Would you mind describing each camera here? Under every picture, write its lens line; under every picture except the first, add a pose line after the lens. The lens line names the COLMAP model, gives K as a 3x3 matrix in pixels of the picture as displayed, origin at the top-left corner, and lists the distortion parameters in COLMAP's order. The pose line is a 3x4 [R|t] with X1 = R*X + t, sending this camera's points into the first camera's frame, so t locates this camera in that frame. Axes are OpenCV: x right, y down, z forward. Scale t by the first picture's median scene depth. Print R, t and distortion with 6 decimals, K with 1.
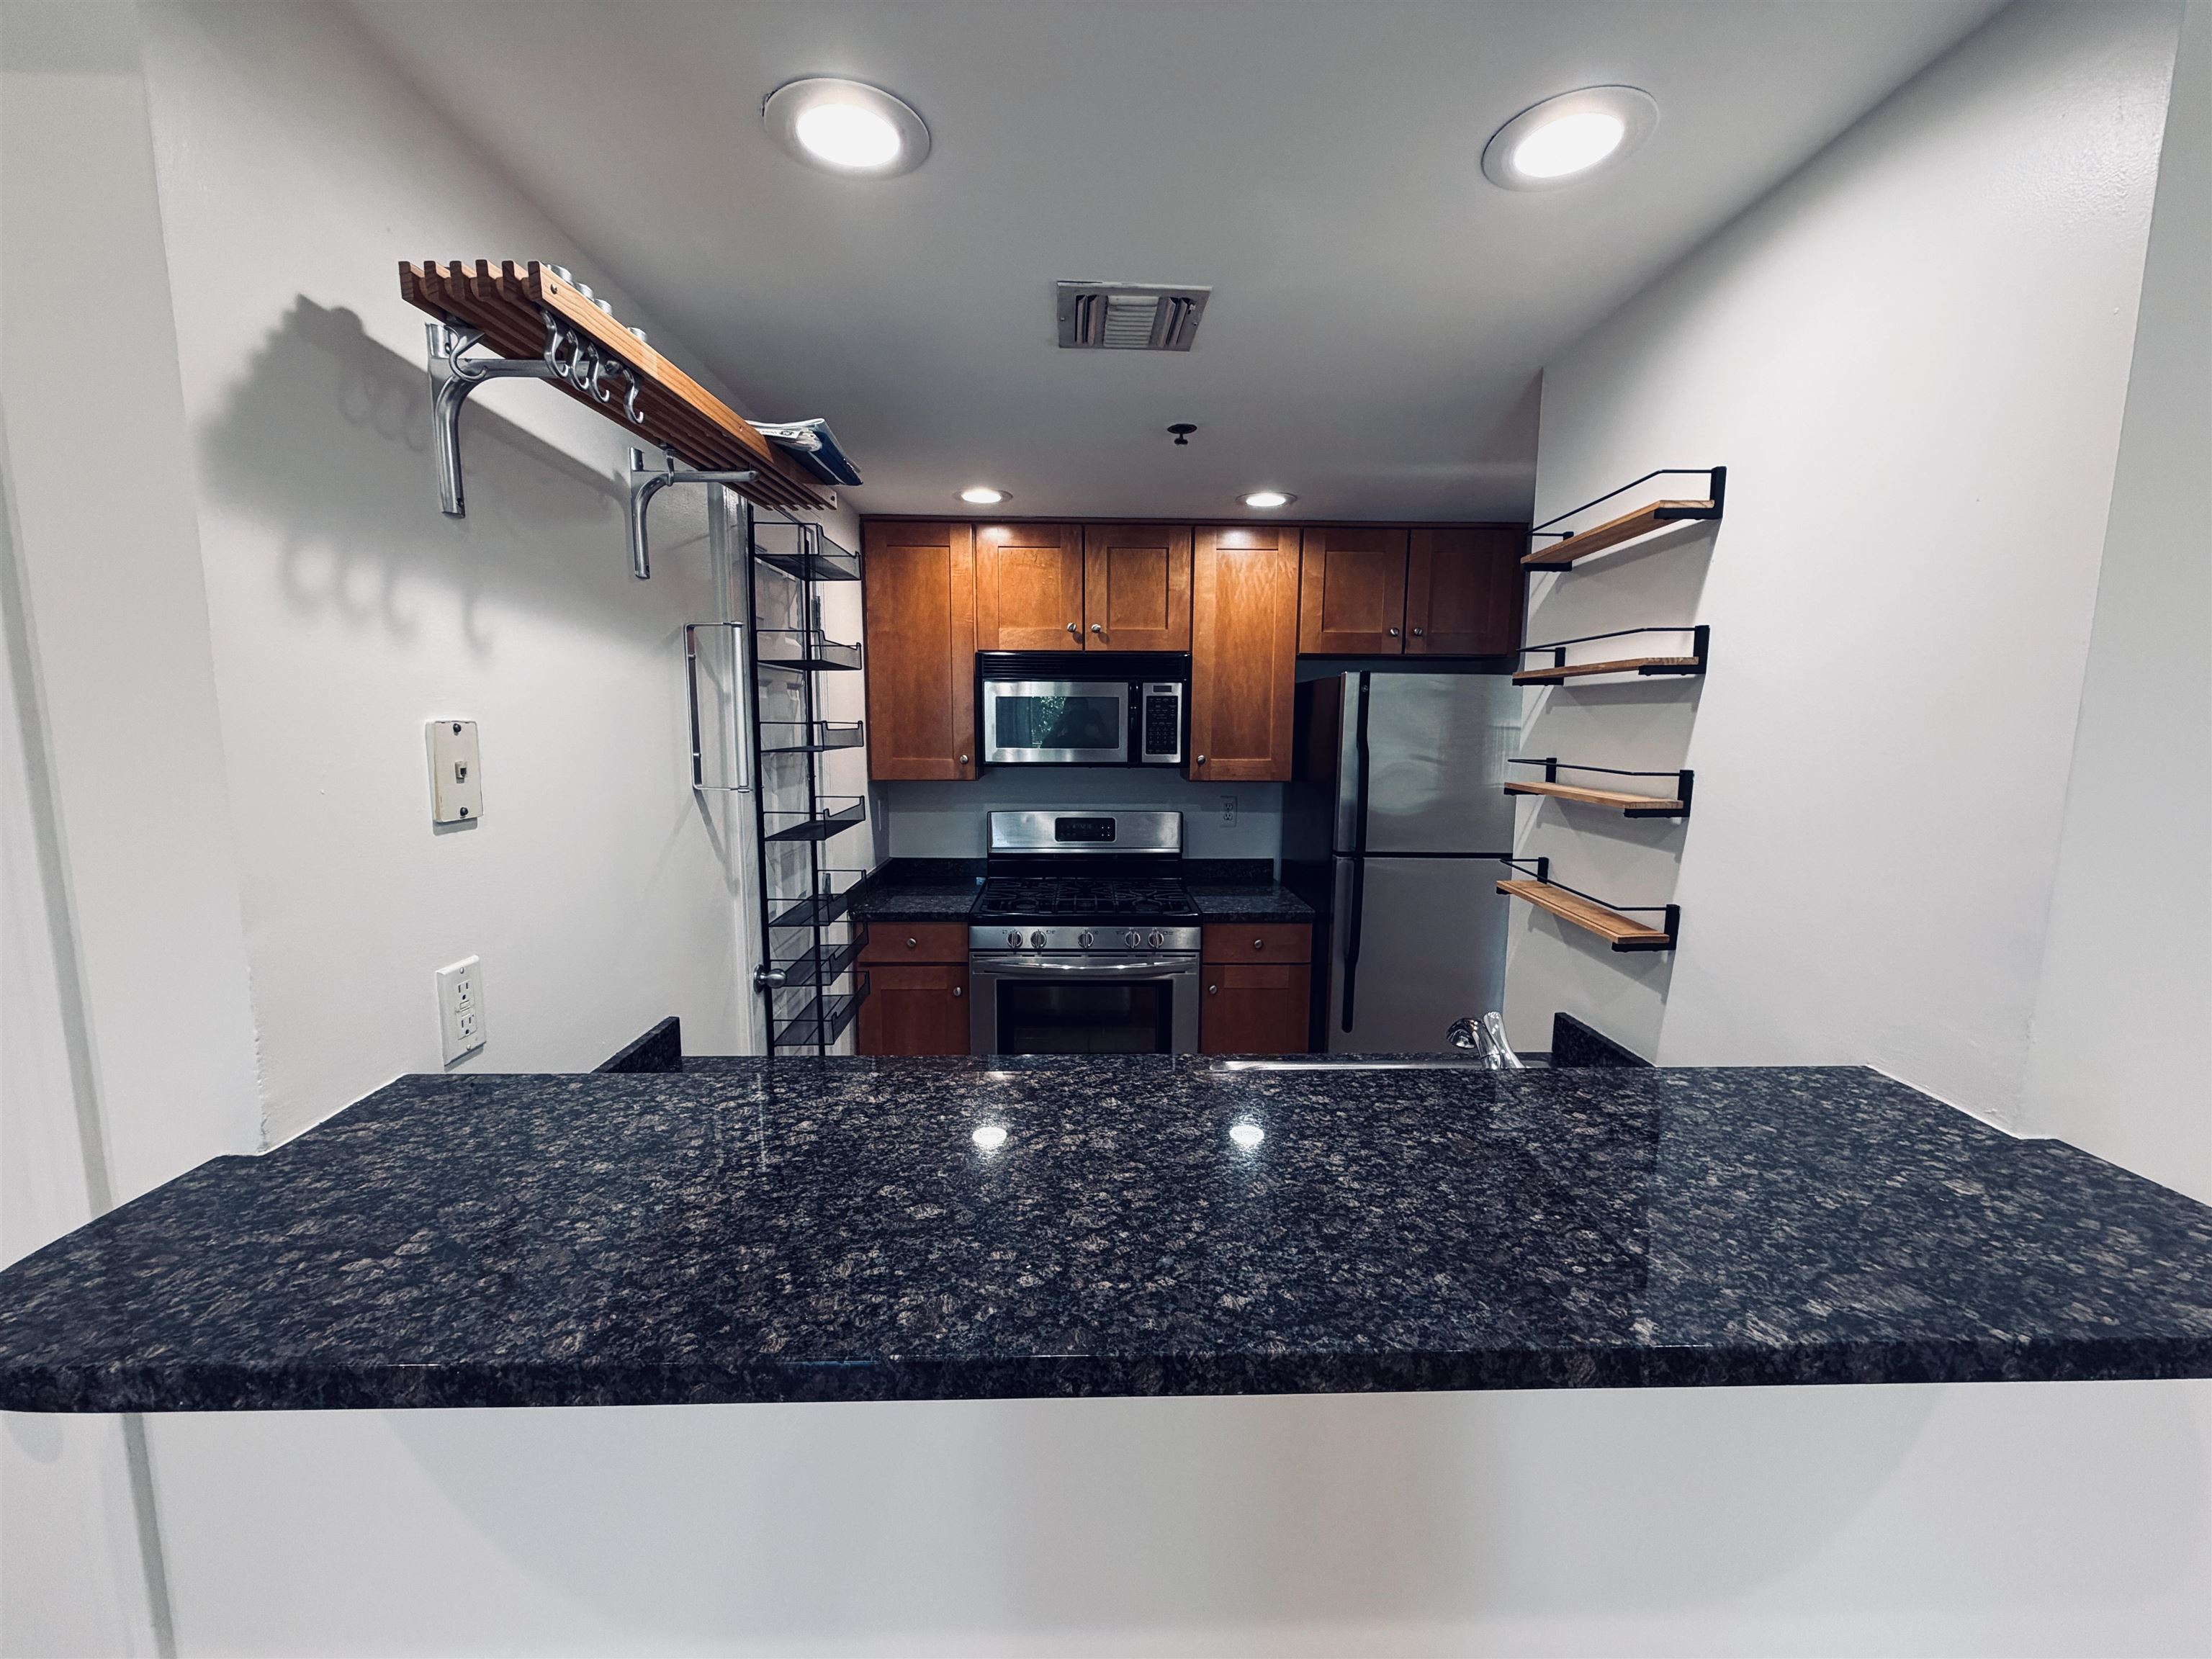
lens RADIAL K [[883.4, 0, 1095.8], [0, 883.4, 835.3], [0, 0, 1]] dist [-0.002404, 0.000765]
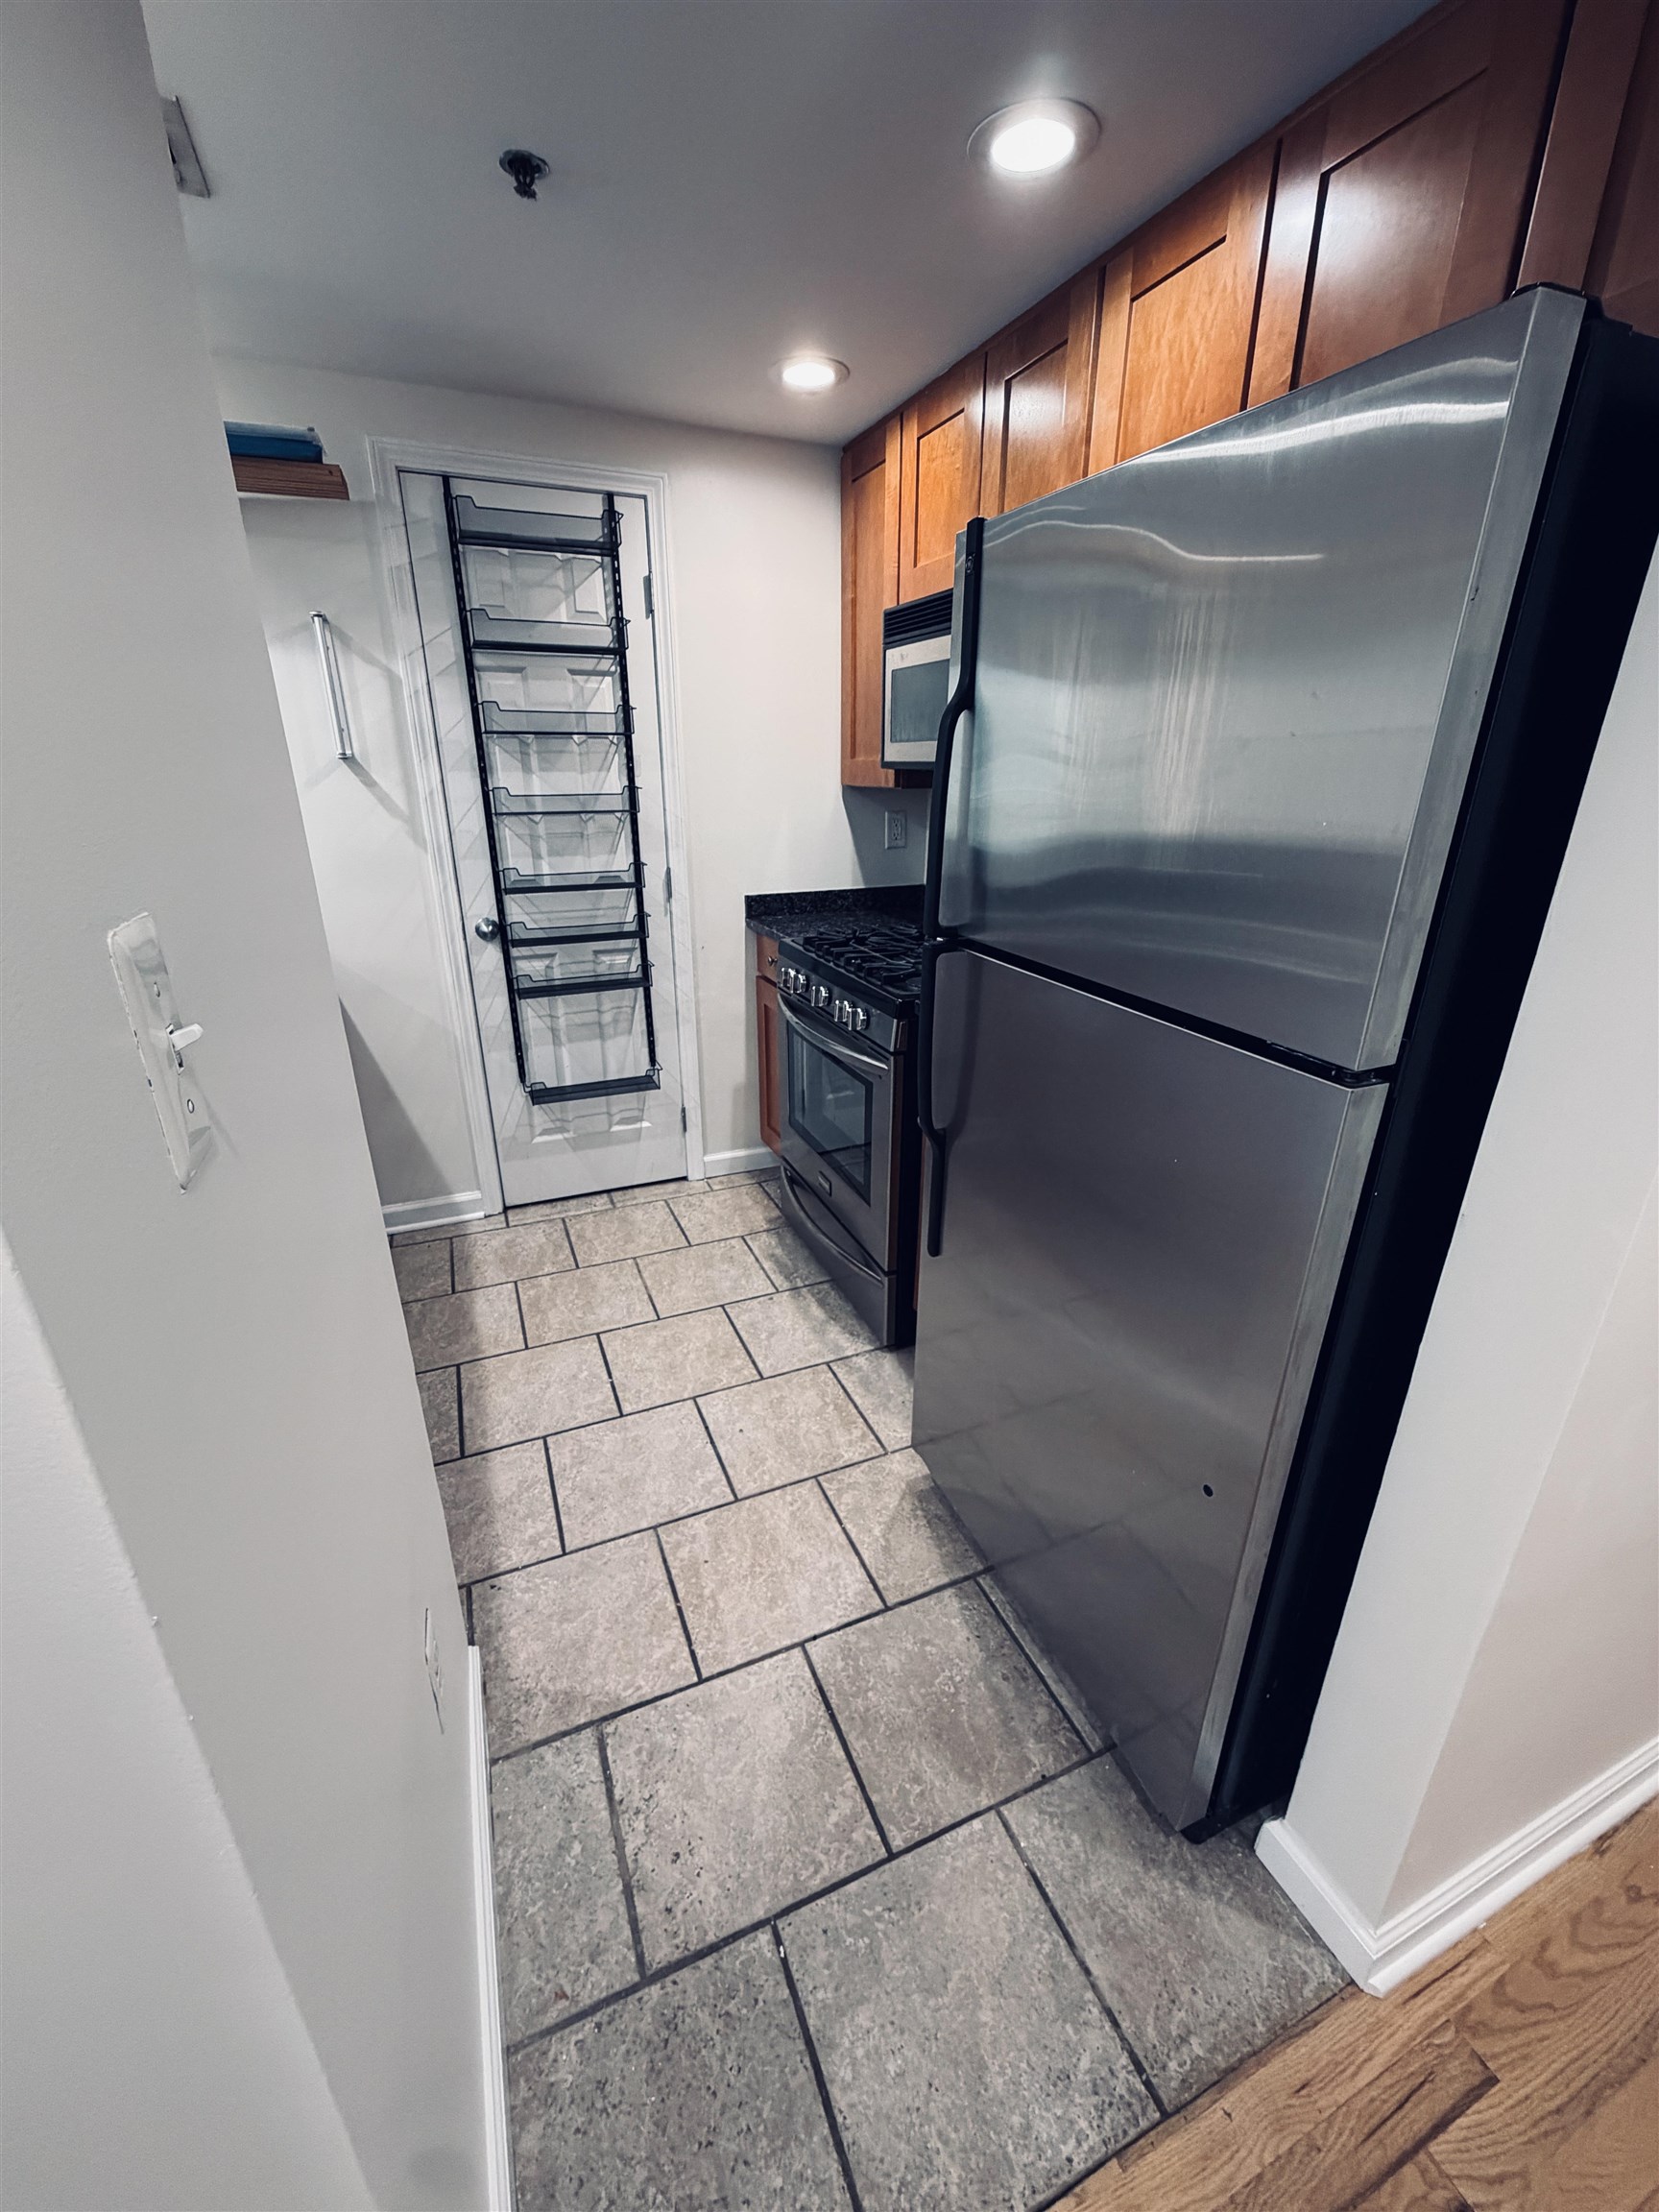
lens RADIAL K [[883.4, 0, 823.2], [0, 883.4, 1102.8], [0, 0, 1]] dist [-0.002404, 0.000765]
pose [[0.371591, 0.326653, -0.869033, 0.719161], [-0.120835, 0.945112, 0.303581, -0.031942], [0.920499, -0.007798, 0.390666, 0.712985]]
